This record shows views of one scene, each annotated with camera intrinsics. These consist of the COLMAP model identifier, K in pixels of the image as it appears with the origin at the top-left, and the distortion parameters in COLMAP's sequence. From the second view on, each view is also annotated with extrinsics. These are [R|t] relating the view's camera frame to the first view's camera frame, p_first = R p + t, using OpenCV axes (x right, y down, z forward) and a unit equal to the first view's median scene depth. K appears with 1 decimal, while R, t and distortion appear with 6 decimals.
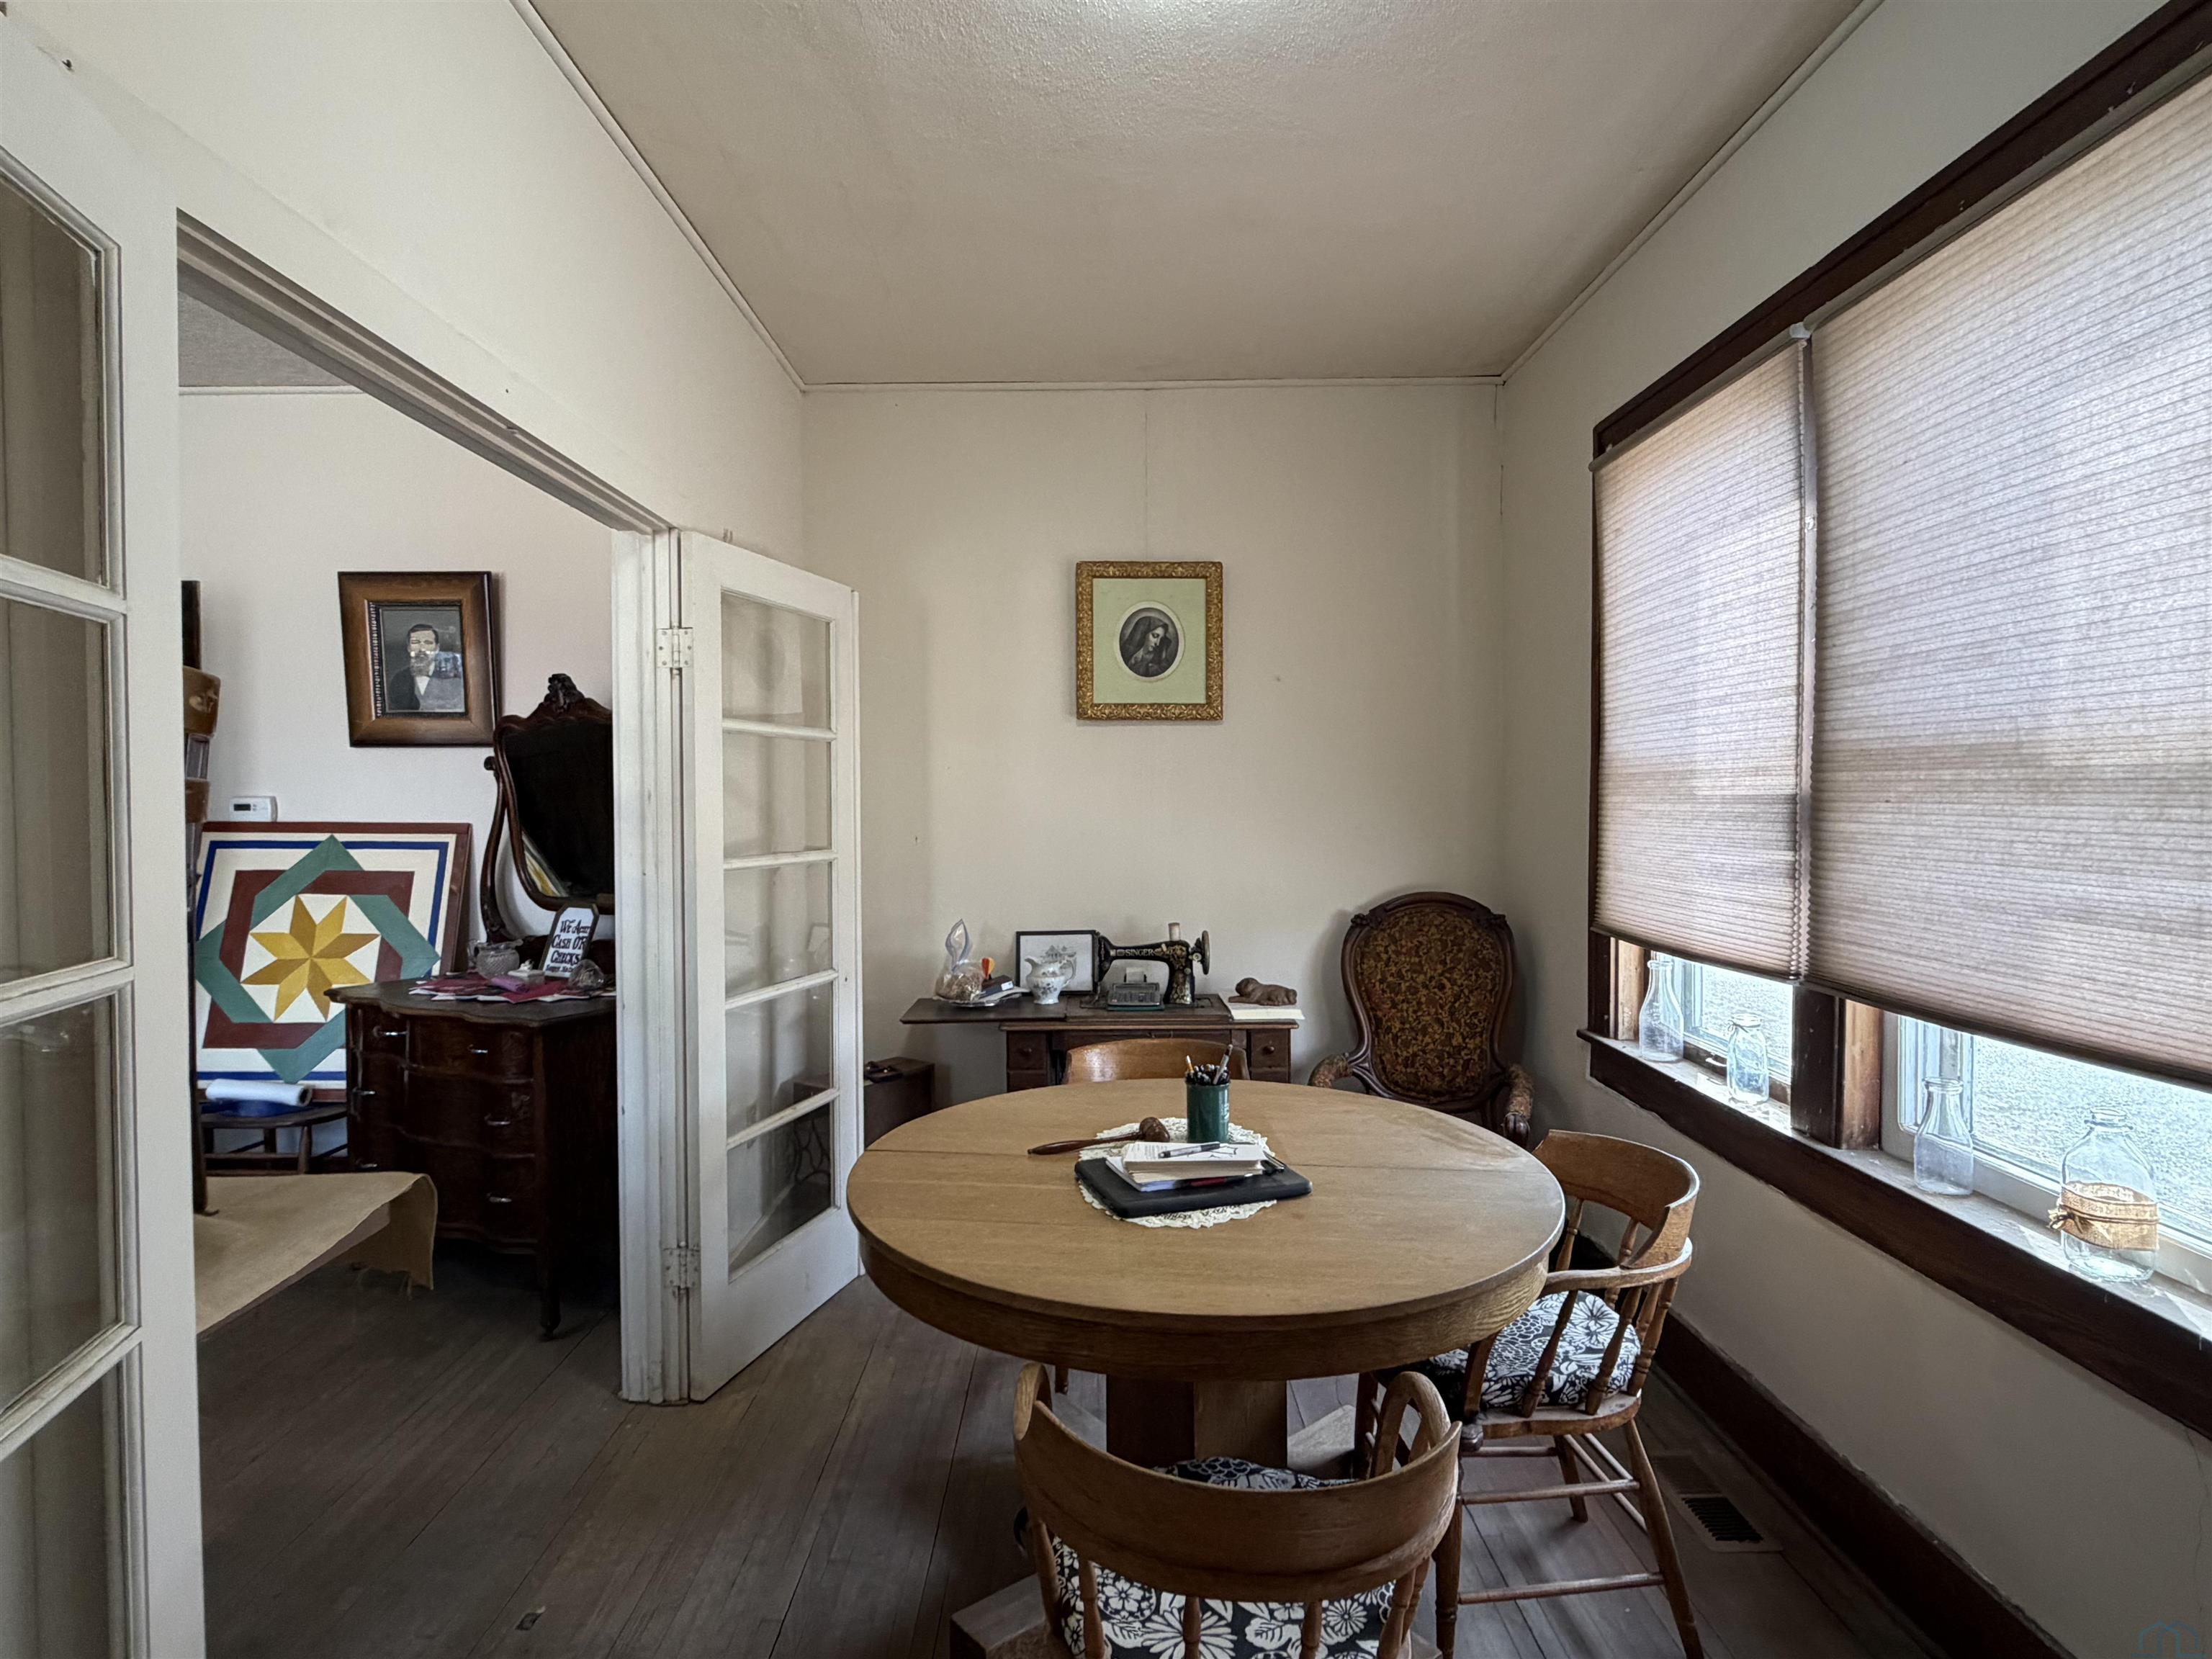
lens RADIAL K [[1159.7, 0, 1105.2], [0, 1159.7, 835.4], [0, 0, 1]] dist [-0.000987, -0.000114]
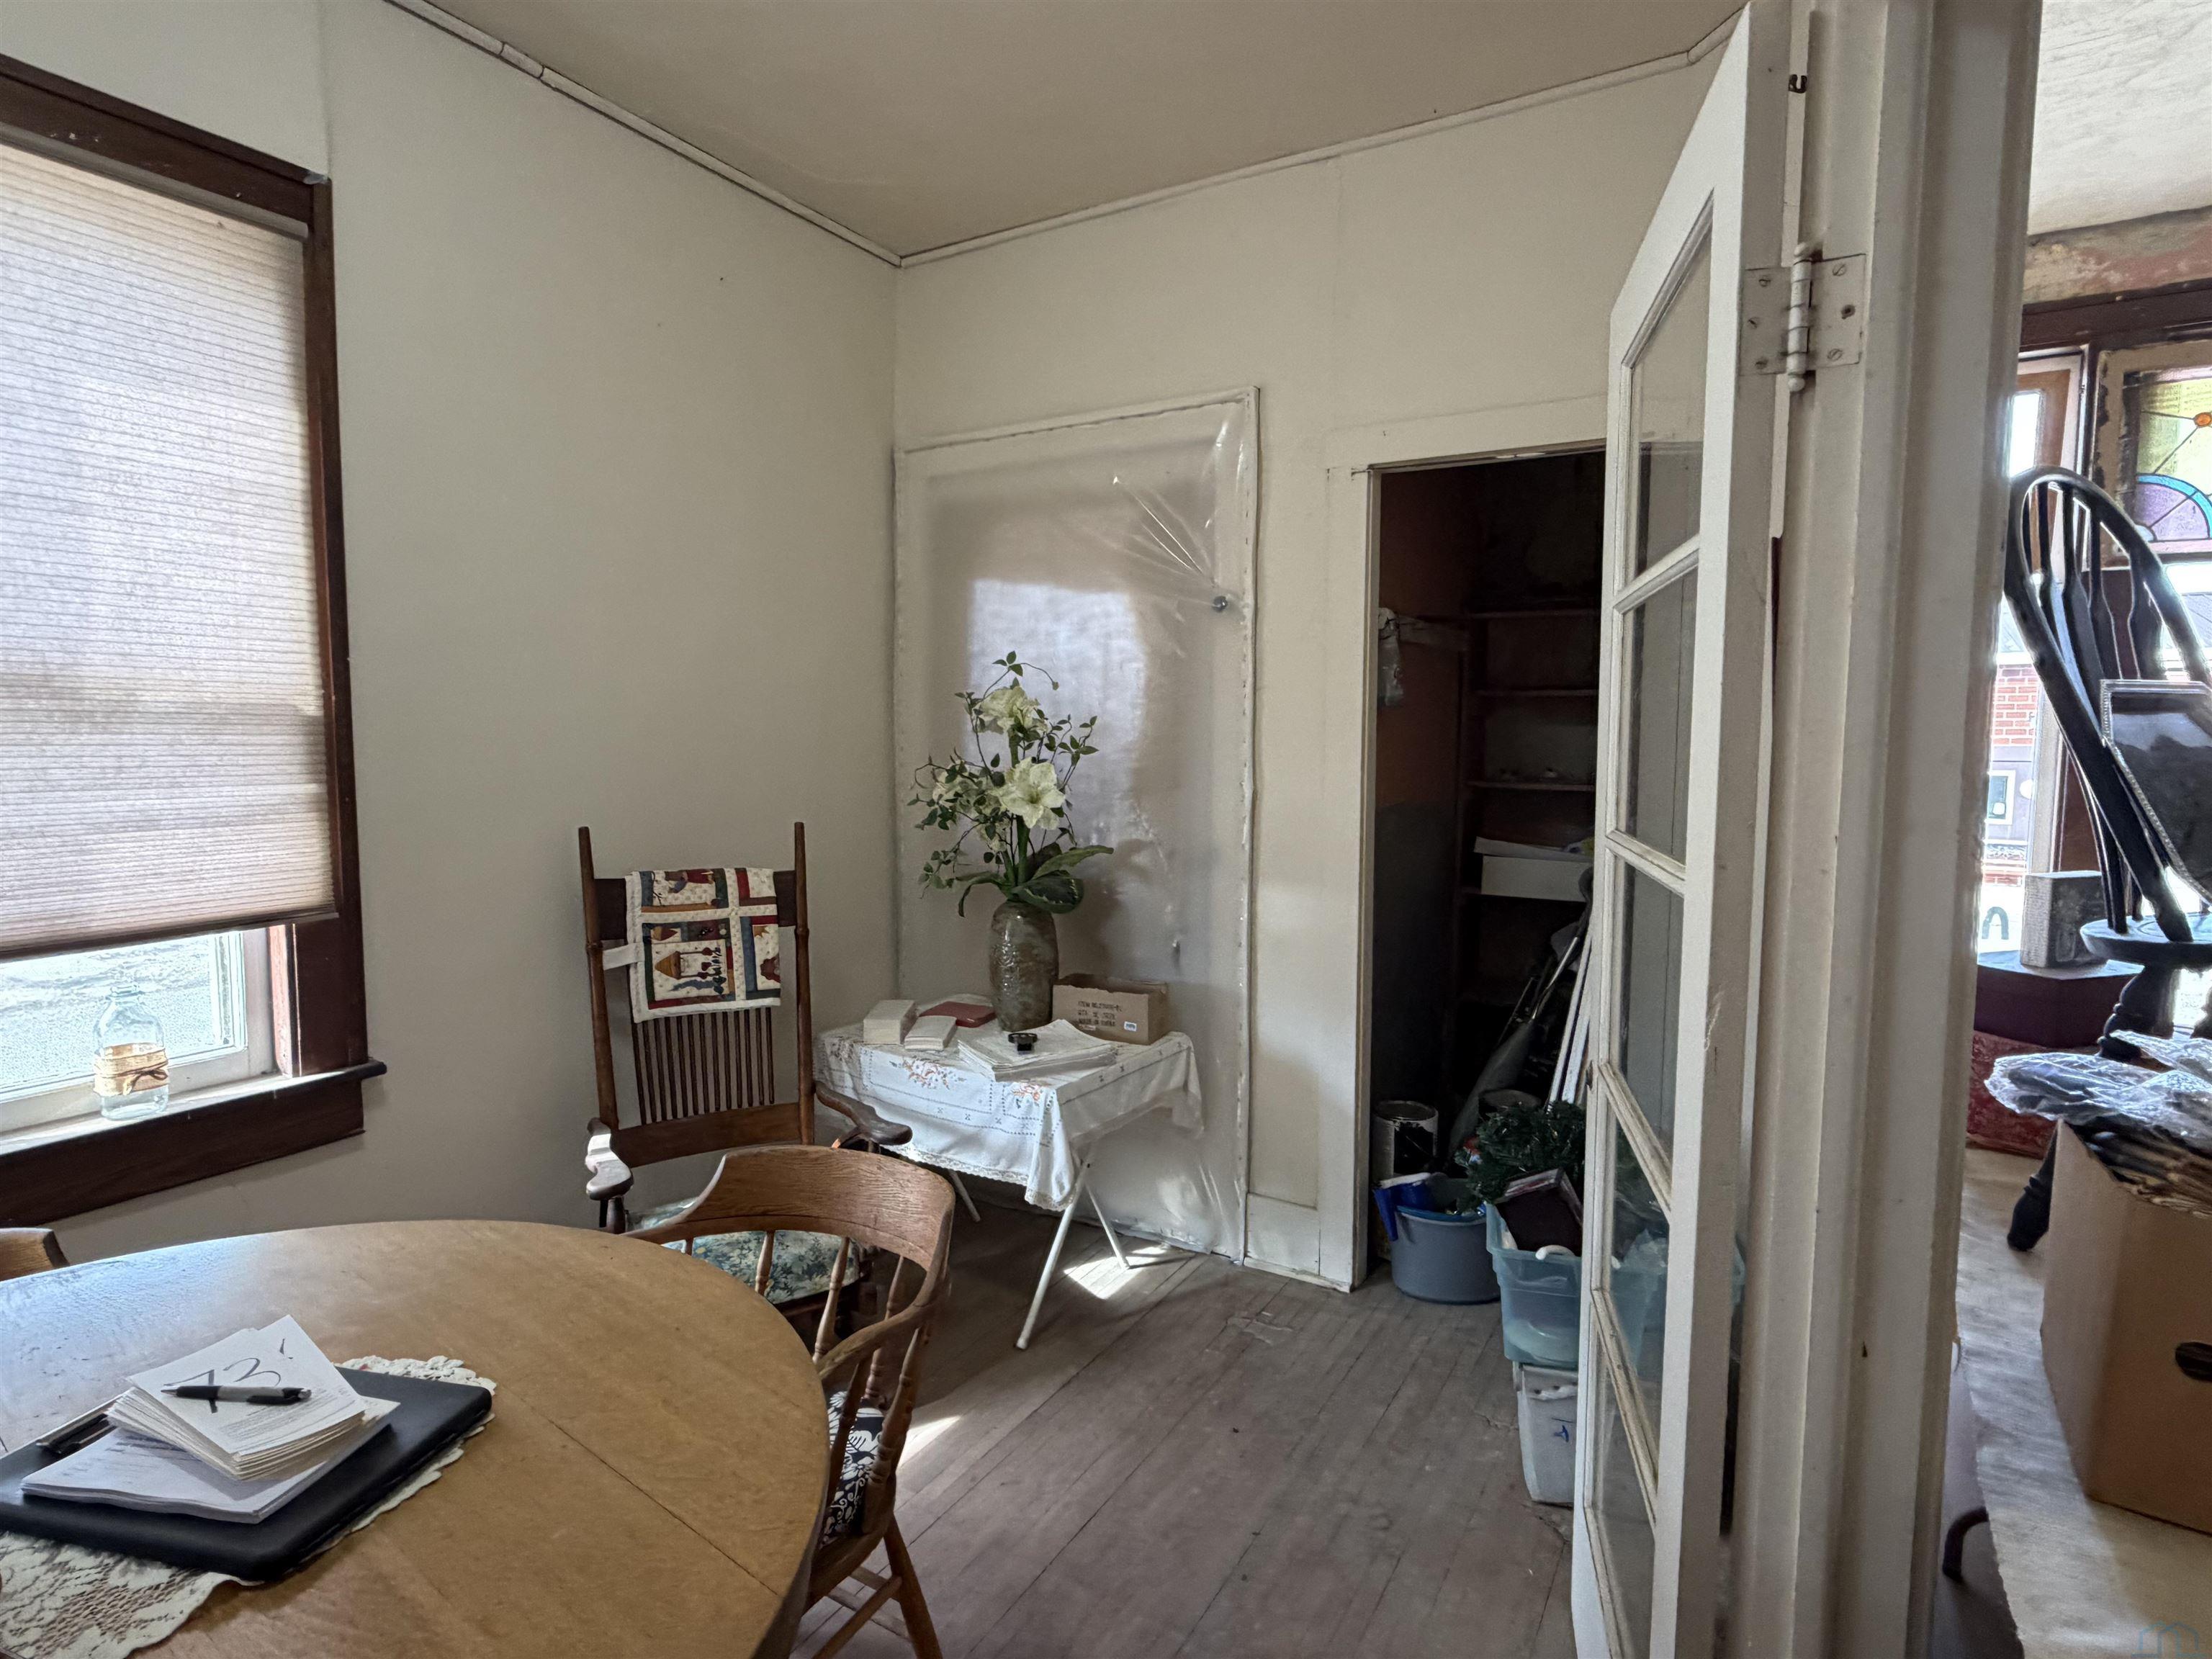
lens RADIAL K [[1159.7, 0, 1105.0], [0, 1159.7, 830.4], [0, 0, 1]] dist [-0.000987, -0.000114]
pose [[-0.854337, -0.043870, 0.517865, -0.646373], [0.016861, 0.993567, 0.111985, -0.043649], [-0.519446, 0.104405, -0.848101, 1.501637]]
